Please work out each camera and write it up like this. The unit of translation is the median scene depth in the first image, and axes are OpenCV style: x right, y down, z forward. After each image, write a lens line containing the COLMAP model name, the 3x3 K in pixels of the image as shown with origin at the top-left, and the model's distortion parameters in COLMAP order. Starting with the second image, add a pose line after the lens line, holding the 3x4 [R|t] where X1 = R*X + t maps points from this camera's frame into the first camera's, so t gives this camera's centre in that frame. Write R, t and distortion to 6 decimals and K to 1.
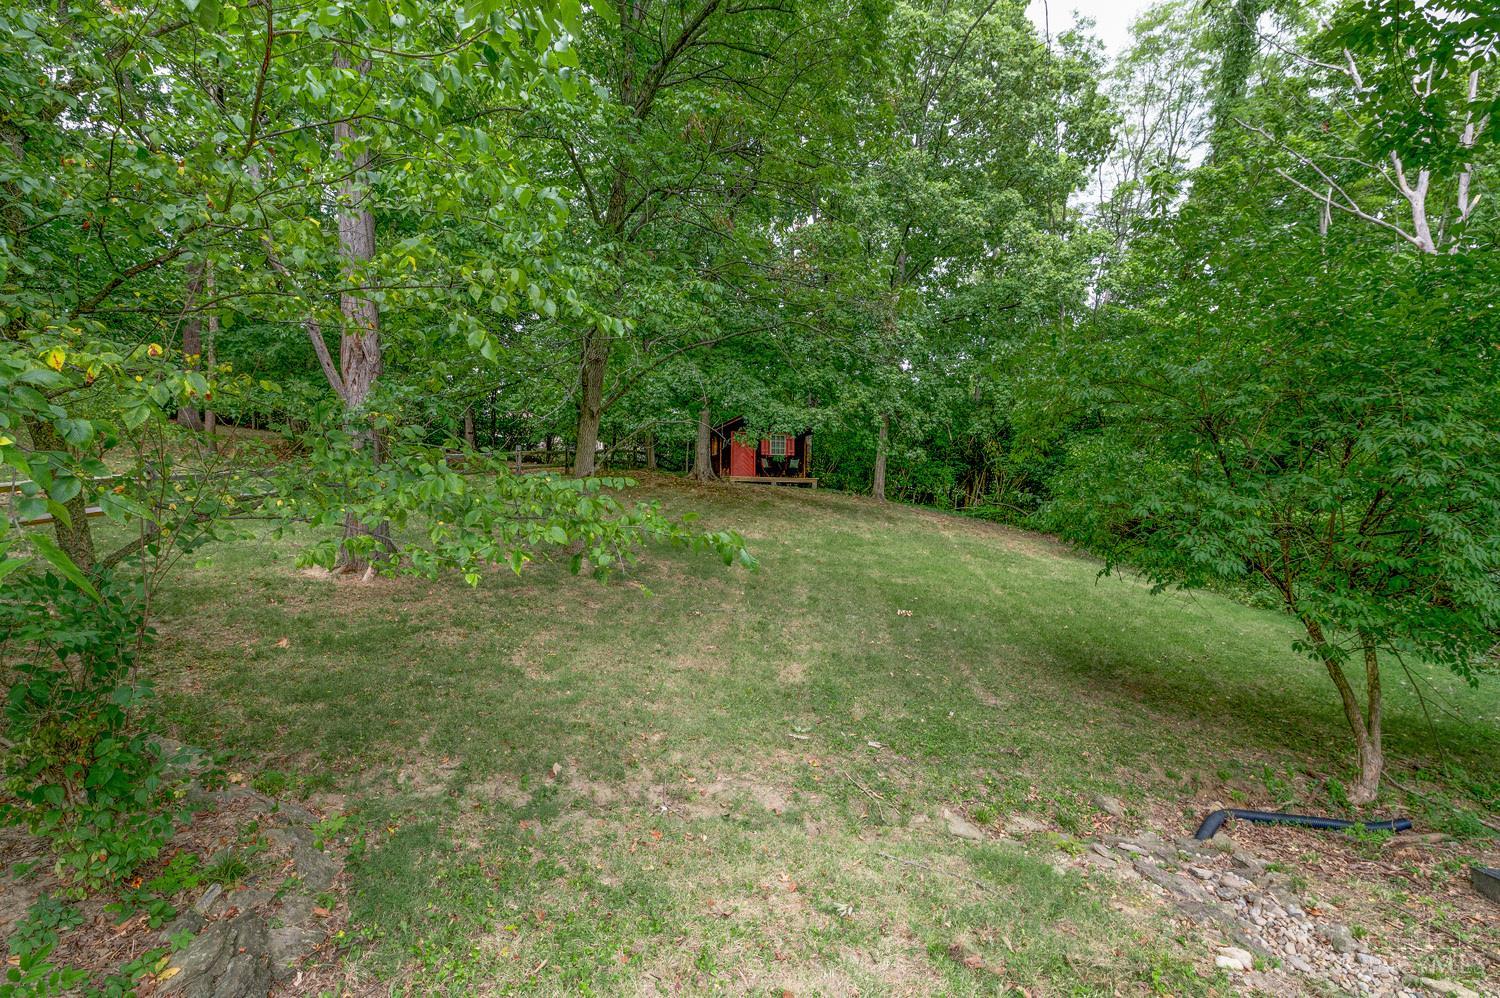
lens RADIAL K [[675.5, 0, 748.0], [0, 675.5, 501.6], [0, 0, 1]] dist [-0.011755, -0.007699]
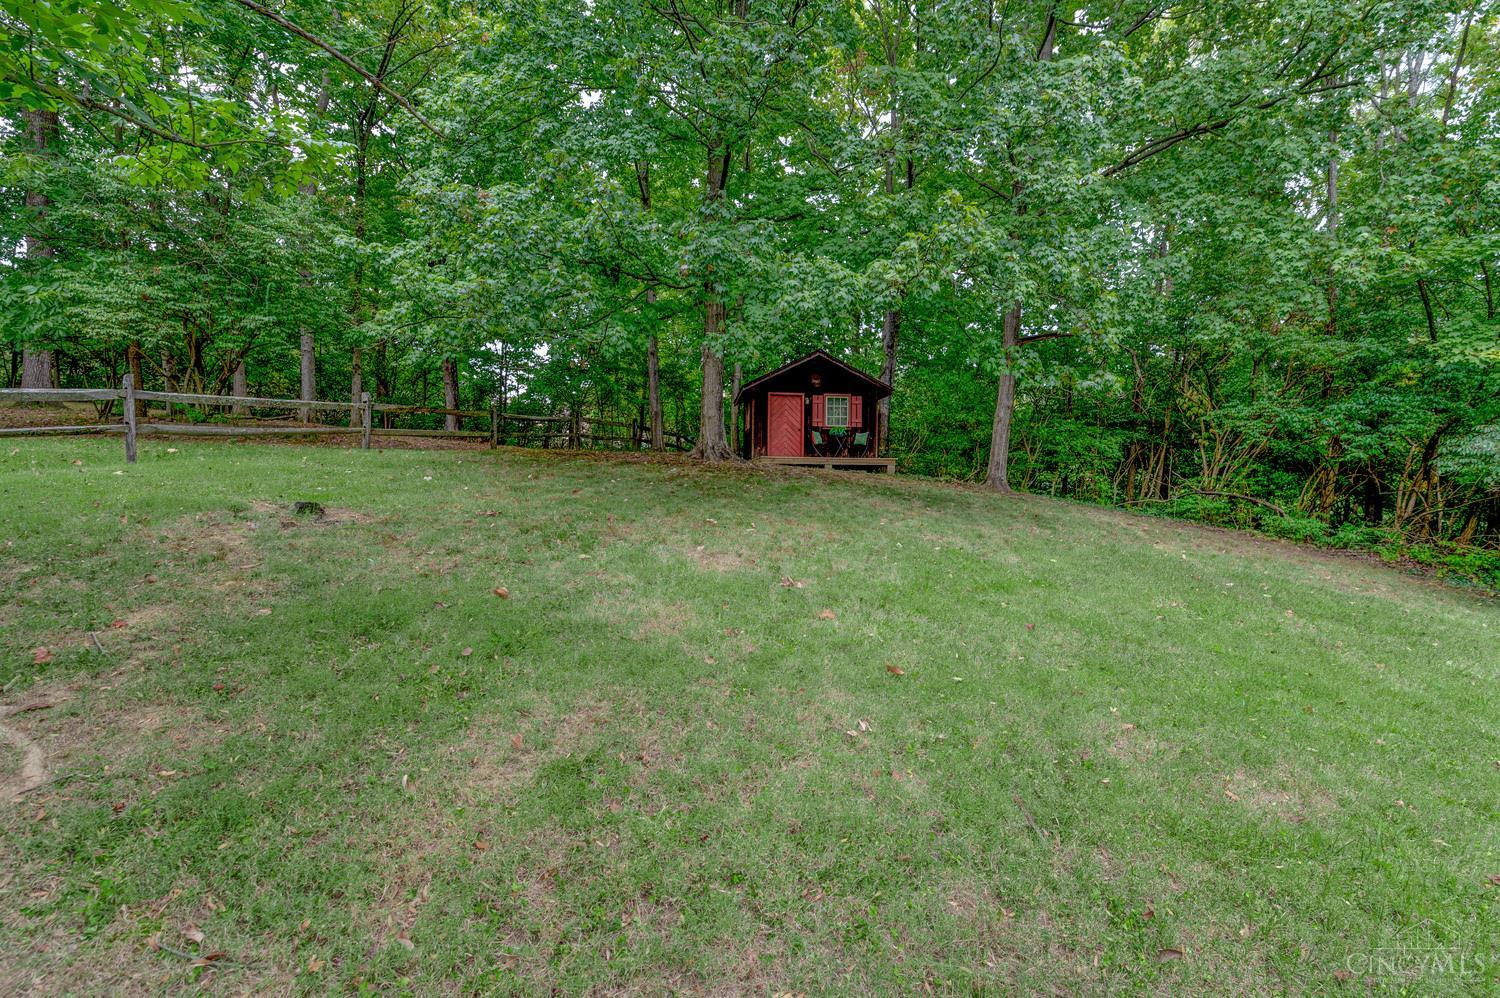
lens RADIAL K [[675.5, 0, 753.8], [0, 675.5, 501.1], [0, 0, 1]] dist [-0.011755, -0.007699]
pose [[0.994012, -0.006152, -0.109098, 0.037242], [0.005719, 0.999974, -0.004277, 0.009243], [0.109122, 0.003628, 0.994022, 0.337063]]
